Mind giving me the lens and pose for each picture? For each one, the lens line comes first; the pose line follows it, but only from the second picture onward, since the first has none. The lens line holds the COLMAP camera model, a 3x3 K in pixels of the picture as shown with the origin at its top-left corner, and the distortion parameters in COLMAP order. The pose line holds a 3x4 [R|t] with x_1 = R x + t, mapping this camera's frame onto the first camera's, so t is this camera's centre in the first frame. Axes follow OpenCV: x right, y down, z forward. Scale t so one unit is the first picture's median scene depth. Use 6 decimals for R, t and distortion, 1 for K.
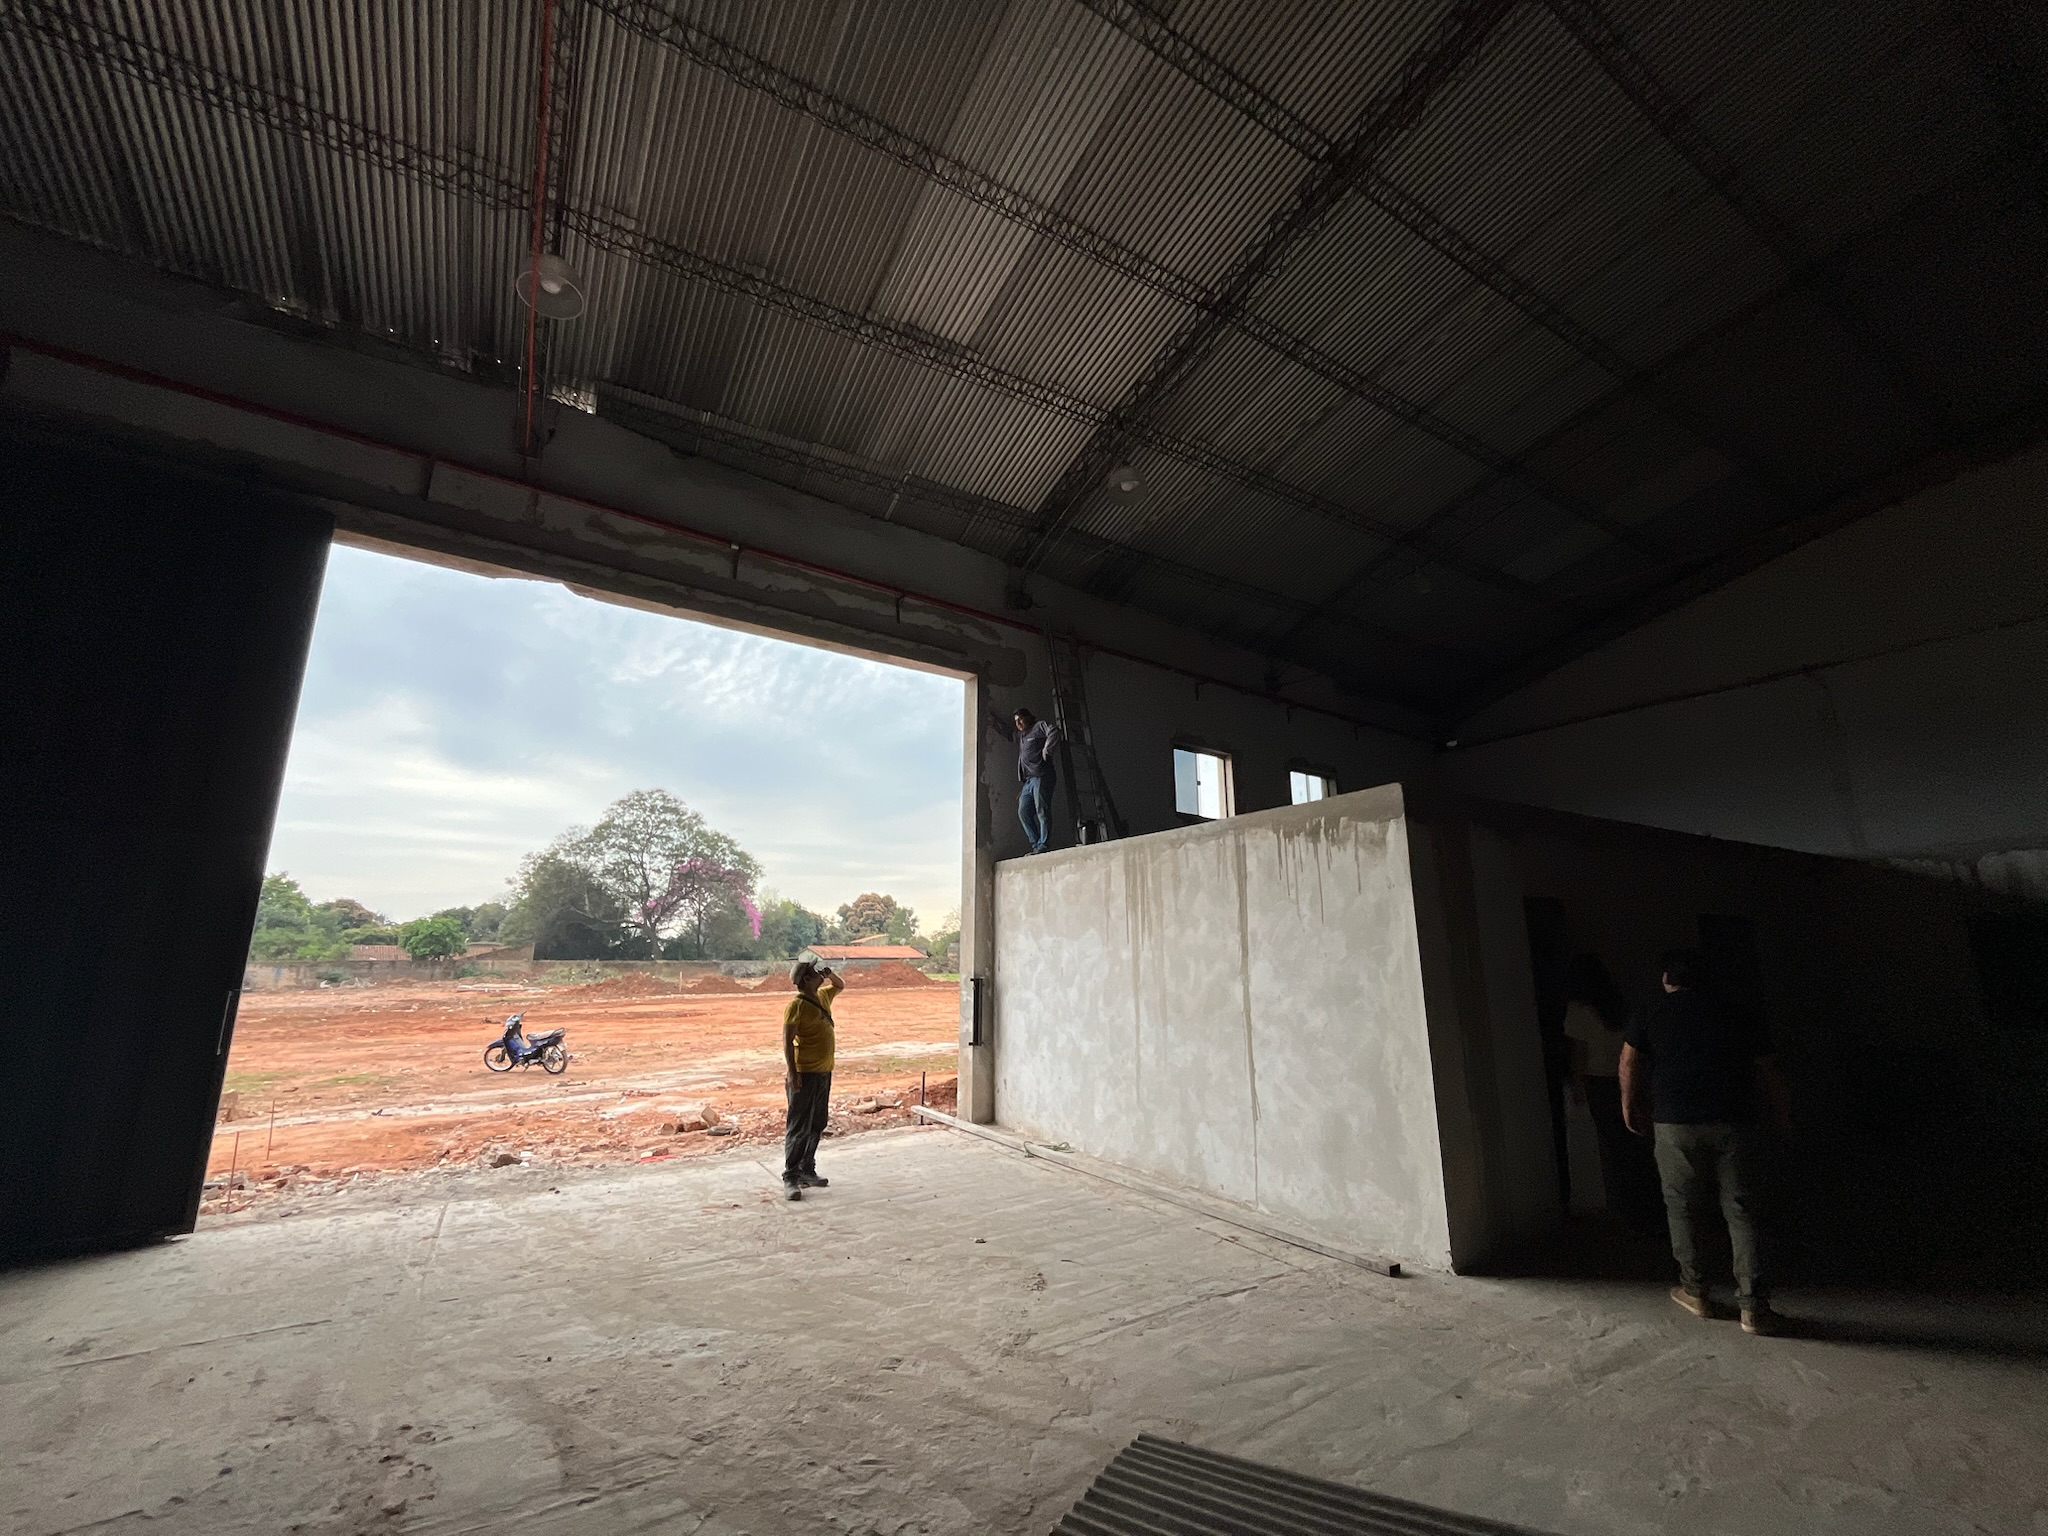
lens RADIAL K [[836.1, 0, 1024.0], [0, 836.1, 768.0], [0, 0, 1]] dist [-0.001315, 0.000056]
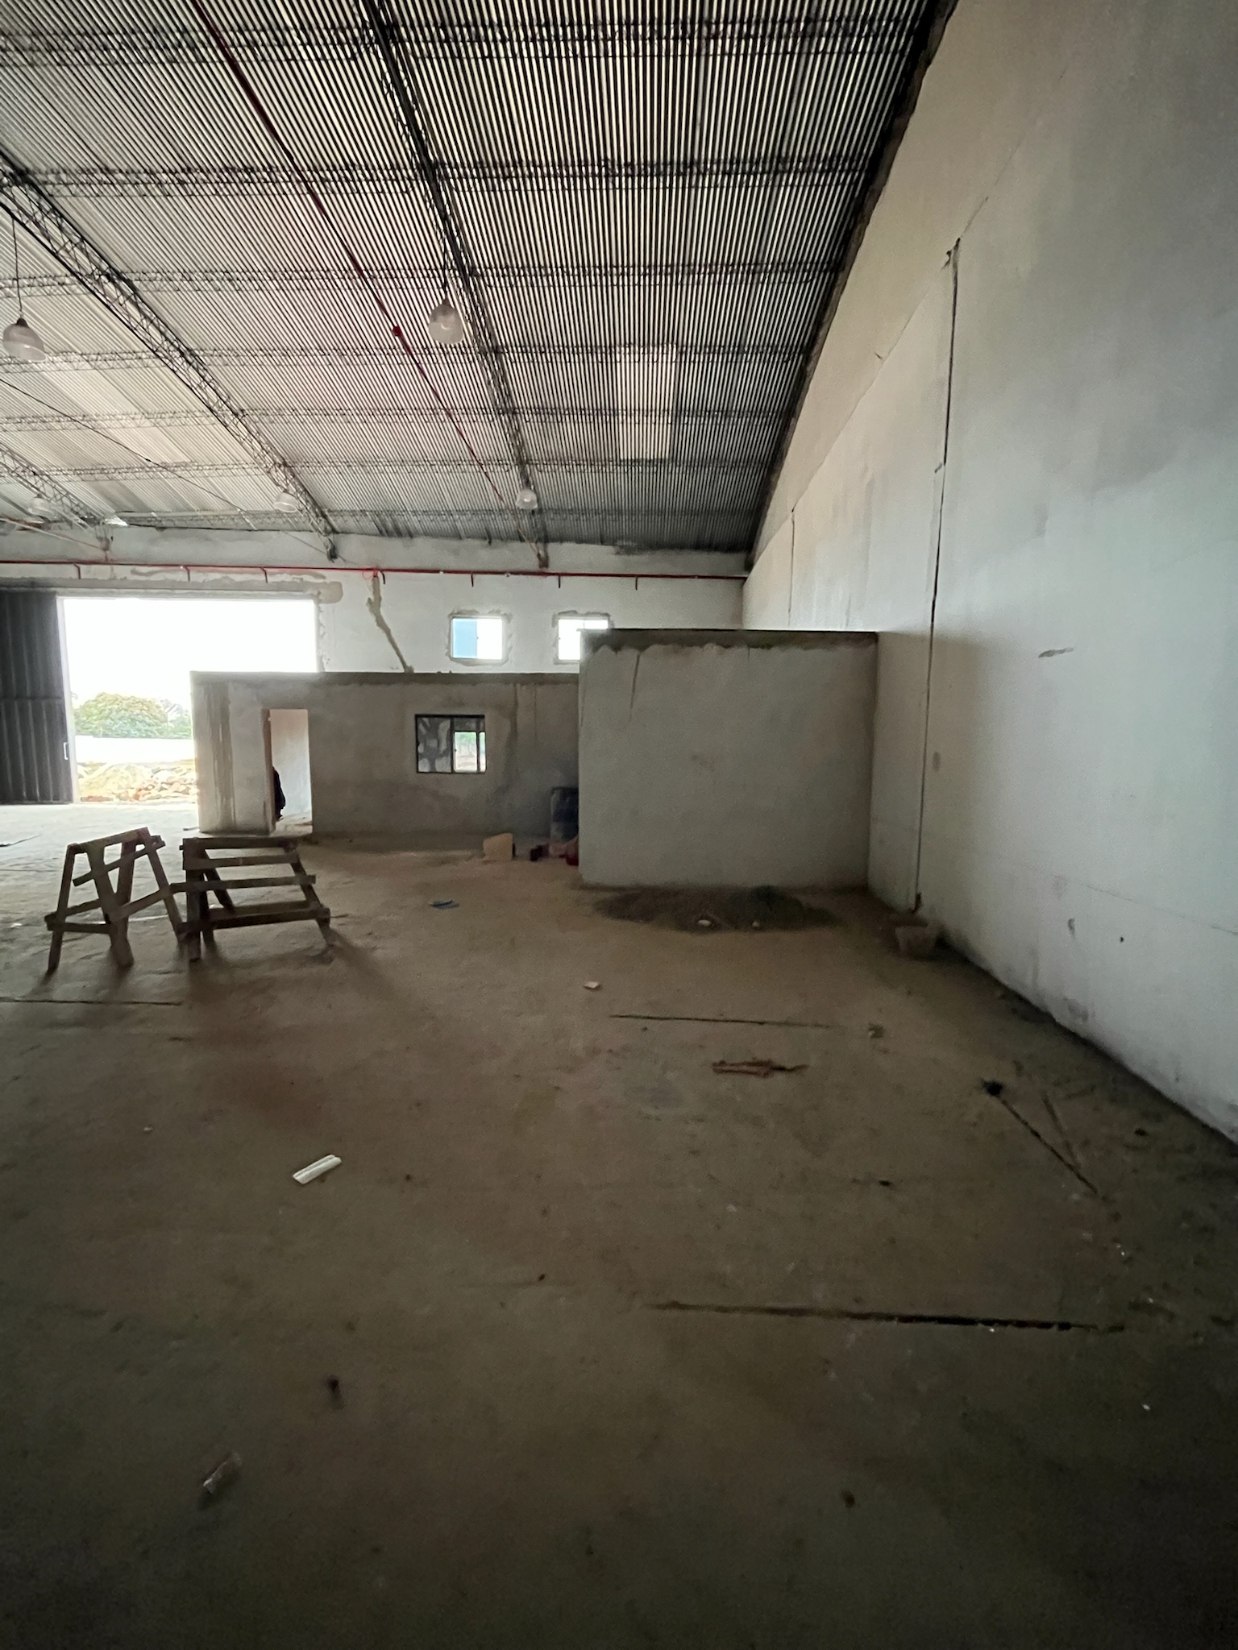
lens RADIAL K [[672.7, 0, 619.0], [0, 672.7, 825.0], [0, 0, 1]] dist [-0.002690, 0.000347]
pose [[0.837434, 0.080130, -0.540633, 1.912328], [0.111022, 0.943629, 0.311830, -0.028434], [0.535144, -0.321159, 0.781331, -0.092009]]
